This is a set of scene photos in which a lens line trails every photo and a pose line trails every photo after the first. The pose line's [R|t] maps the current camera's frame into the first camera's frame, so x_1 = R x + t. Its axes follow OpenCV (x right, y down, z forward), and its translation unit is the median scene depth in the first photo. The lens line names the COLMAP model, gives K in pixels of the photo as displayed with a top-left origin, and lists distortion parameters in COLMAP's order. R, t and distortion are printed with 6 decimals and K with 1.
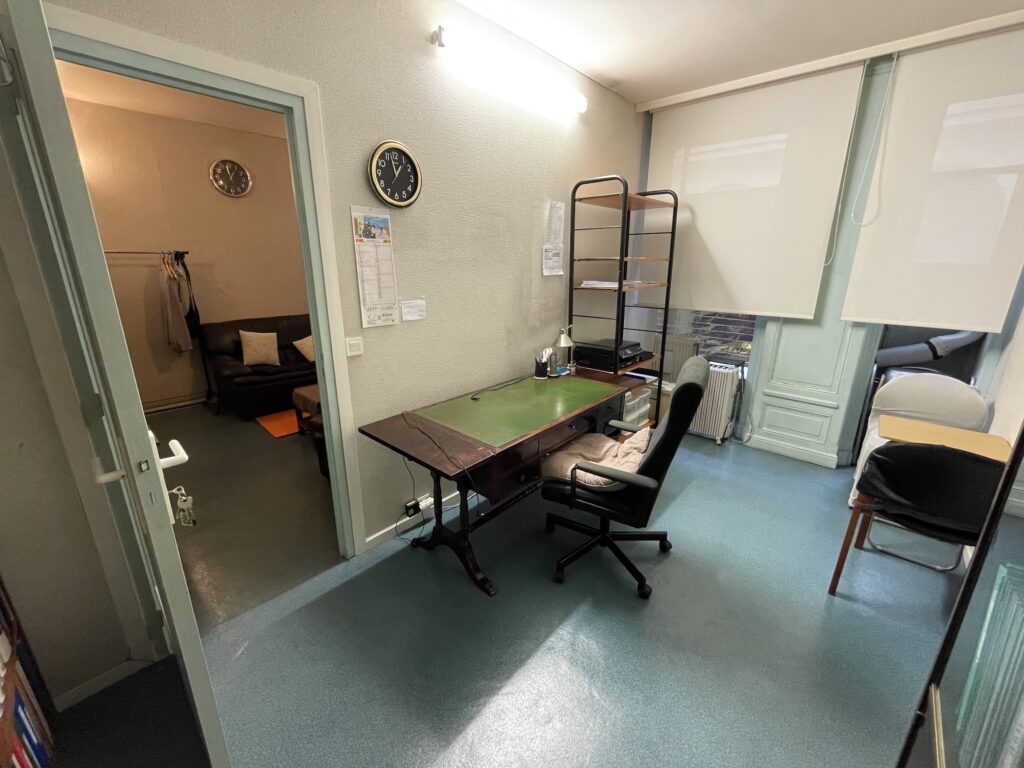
lens RADIAL K [[417.8, 0, 513.2], [0, 417.8, 383.3], [0, 0, 1]] dist [0.001597, 0.000032]
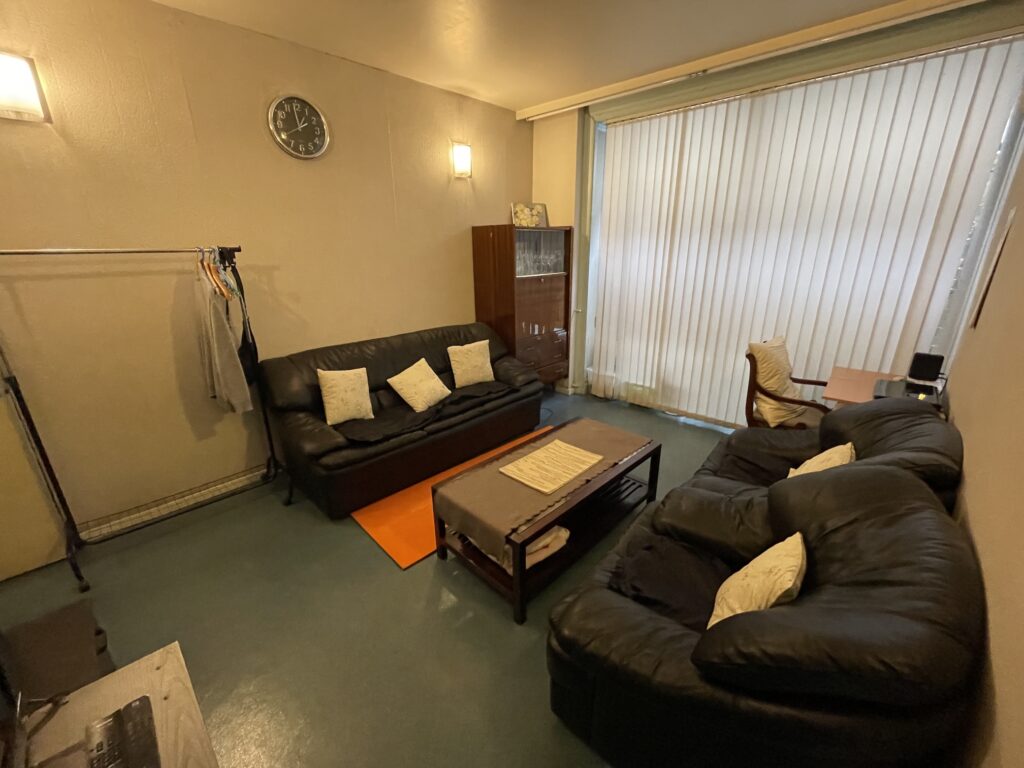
lens RADIAL K [[417.8, 0, 517.4], [0, 417.8, 385.5], [0, 0, 1]] dist [0.001597, 0.000032]
pose [[0.999692, -0.001455, -0.024790, -0.338778], [0.002370, 0.999315, 0.036922, -0.128256], [0.024719, -0.036969, 0.999011, 0.372214]]
